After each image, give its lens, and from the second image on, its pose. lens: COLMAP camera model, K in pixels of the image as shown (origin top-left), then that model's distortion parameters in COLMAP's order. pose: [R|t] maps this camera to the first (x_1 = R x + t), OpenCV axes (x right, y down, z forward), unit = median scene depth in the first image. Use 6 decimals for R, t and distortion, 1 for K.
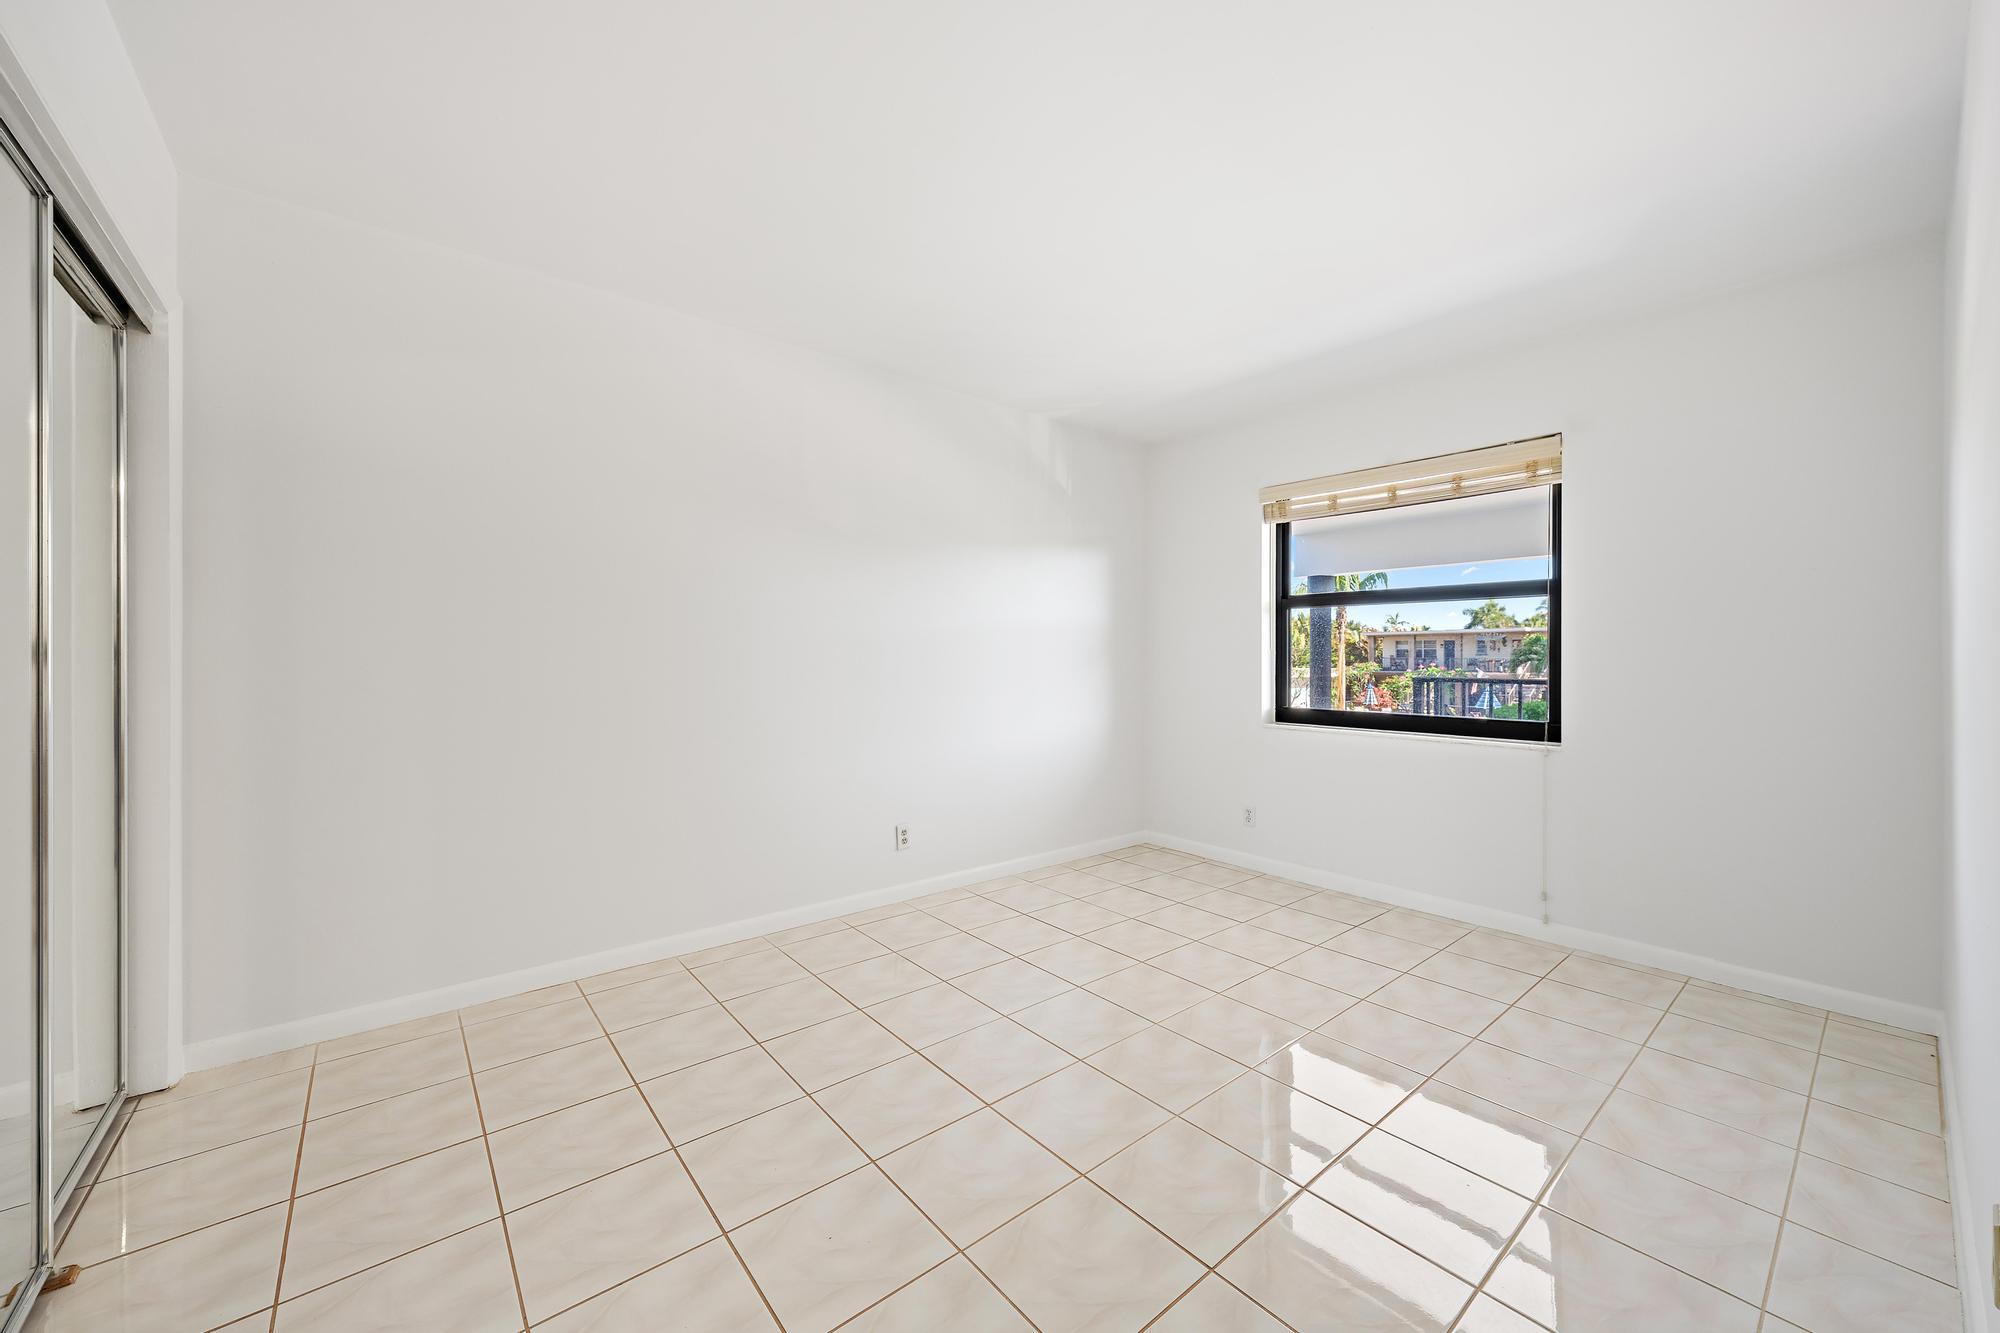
lens RADIAL K [[780.8, 0, 1002.8], [0, 780.8, 653.9], [0, 0, 1]] dist [-0.001236, 0.001433]
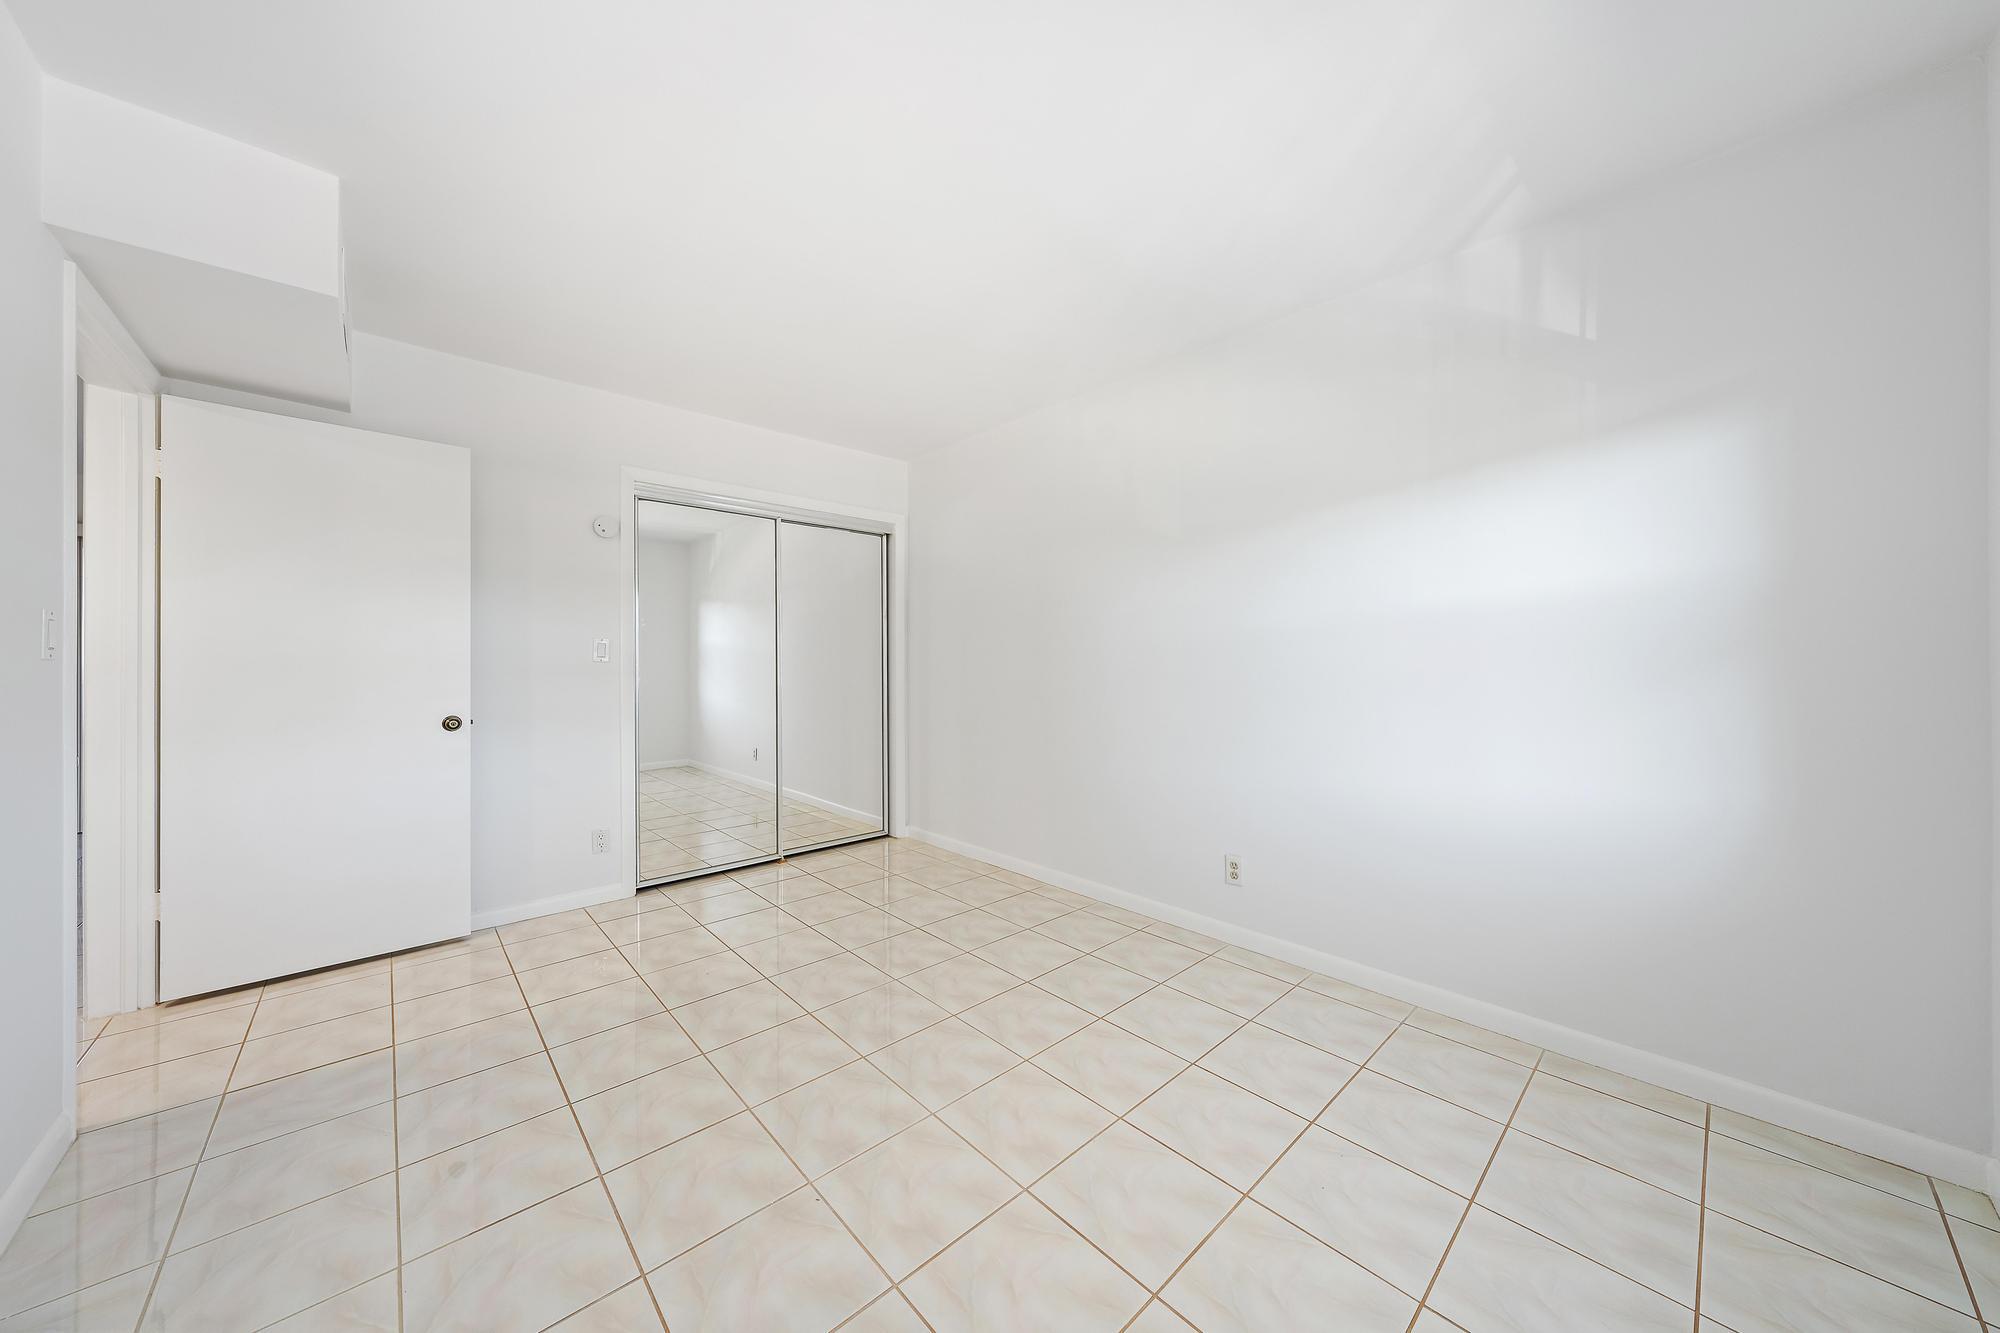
lens RADIAL K [[673.5, 0, 986.3], [0, 673.5, 666.3], [0, 0, 1]] dist [-0.000173, -0.000196]
pose [[0.023620, 0.001438, -0.999720, 0.610300], [-0.000387, 0.999999, 0.001430, 0.007924], [0.999721, 0.000353, 0.023621, 0.711829]]
